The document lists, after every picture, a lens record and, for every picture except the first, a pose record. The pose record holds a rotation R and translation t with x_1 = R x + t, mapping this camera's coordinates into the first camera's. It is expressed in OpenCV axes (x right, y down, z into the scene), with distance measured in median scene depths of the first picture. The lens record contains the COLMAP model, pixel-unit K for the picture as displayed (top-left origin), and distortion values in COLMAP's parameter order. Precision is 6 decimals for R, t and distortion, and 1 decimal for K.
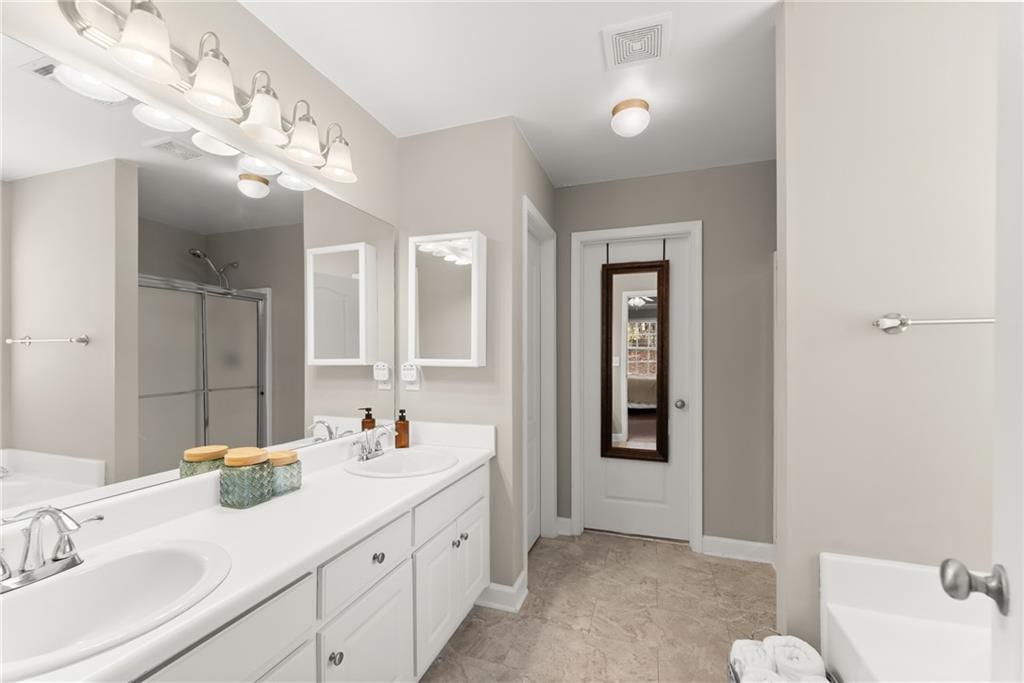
lens RADIAL K [[423.8, 0, 512.1], [0, 423.8, 349.2], [0, 0, 1]] dist [0.003251, 0.000150]
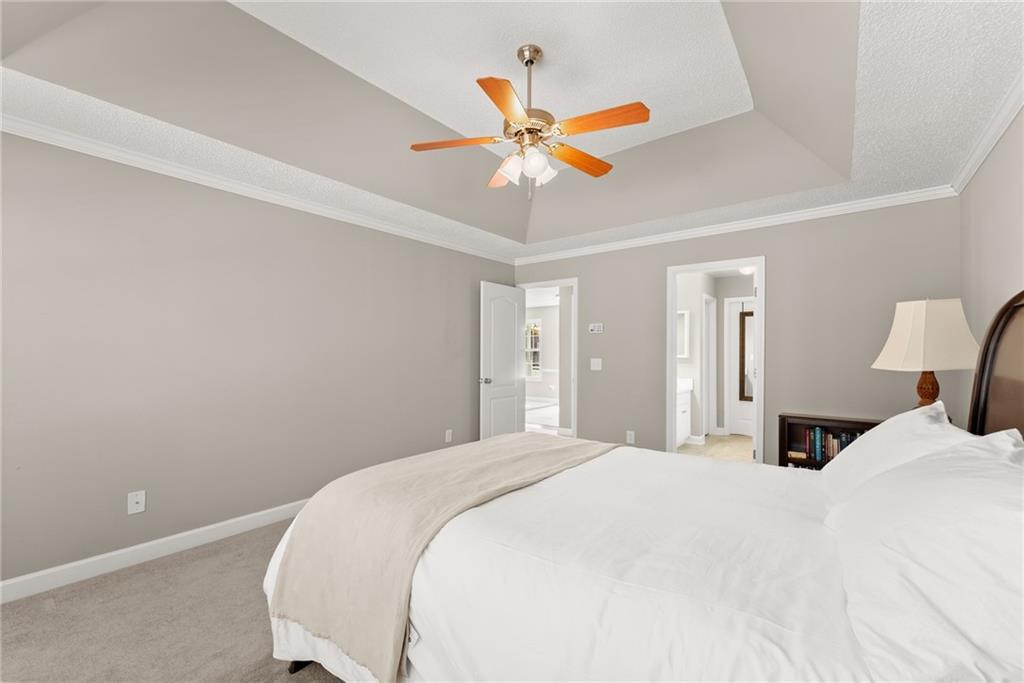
lens RADIAL K [[423.8, 0, 513.9], [0, 423.8, 358.4], [0, 0, 1]] dist [0.003251, 0.000150]
pose [[0.944382, 0.000167, -0.328850, -0.171352], [0.007443, 0.999733, 0.021884, -0.017132], [0.328766, -0.023114, 0.944128, -1.476276]]
